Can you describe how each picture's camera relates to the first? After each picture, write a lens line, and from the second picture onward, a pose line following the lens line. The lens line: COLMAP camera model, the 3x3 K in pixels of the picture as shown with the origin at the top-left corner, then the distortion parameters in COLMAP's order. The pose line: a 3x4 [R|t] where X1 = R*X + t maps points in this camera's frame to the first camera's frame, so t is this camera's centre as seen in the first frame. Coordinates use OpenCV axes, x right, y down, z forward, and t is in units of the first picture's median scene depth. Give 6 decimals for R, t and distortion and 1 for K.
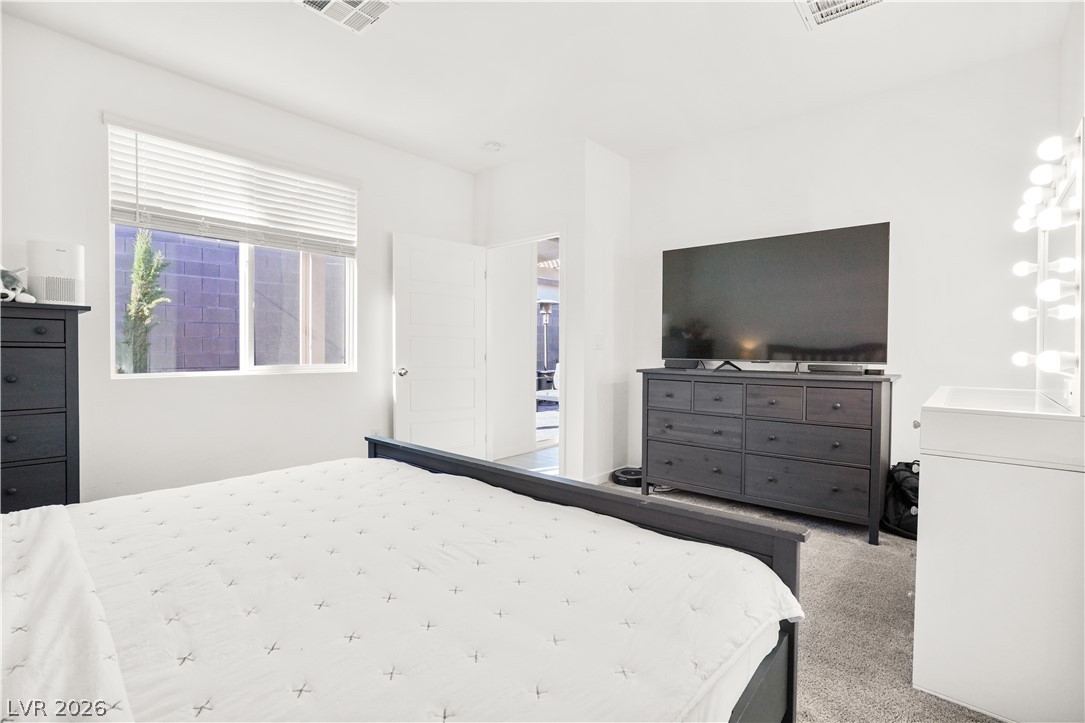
lens RADIAL K [[496.6, 0, 541.4], [0, 496.6, 361.1], [0, 0, 1]] dist [-0.013577, 0.002534]
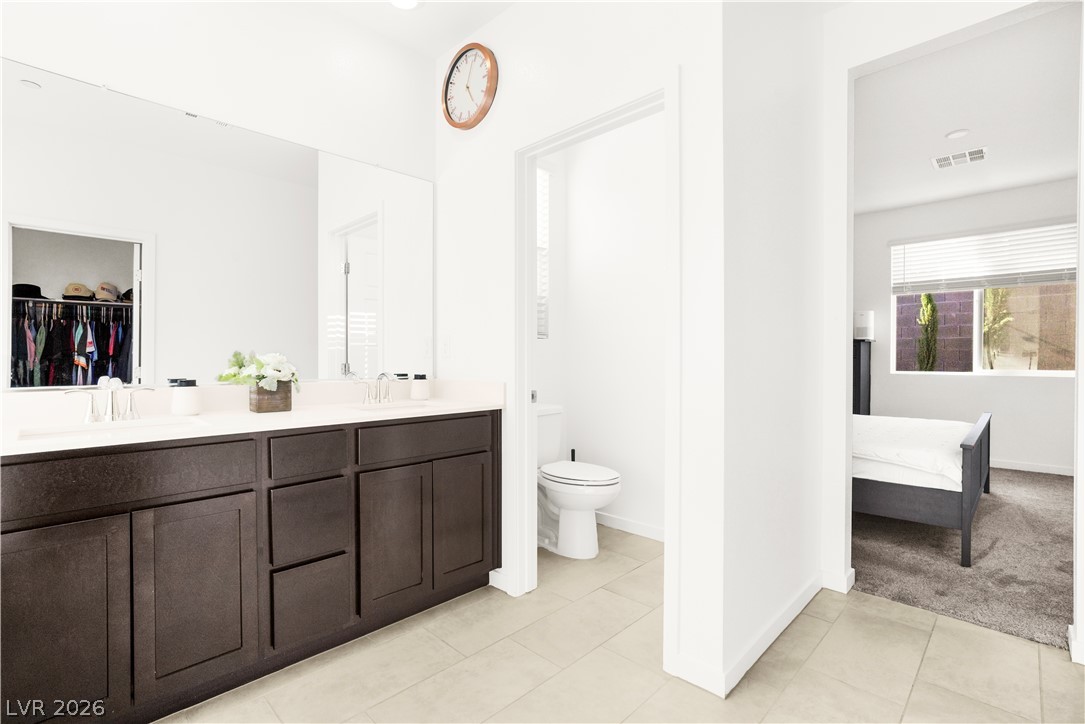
lens RADIAL K [[496.6, 0, 541.8], [0, 496.6, 357.3], [0, 0, 1]] dist [-0.013577, 0.002534]
pose [[-0.067329, 0.004133, -0.997722, 1.001704], [-0.020025, 0.999784, 0.005493, -0.009989], [0.997530, 0.020349, -0.067231, -0.225174]]
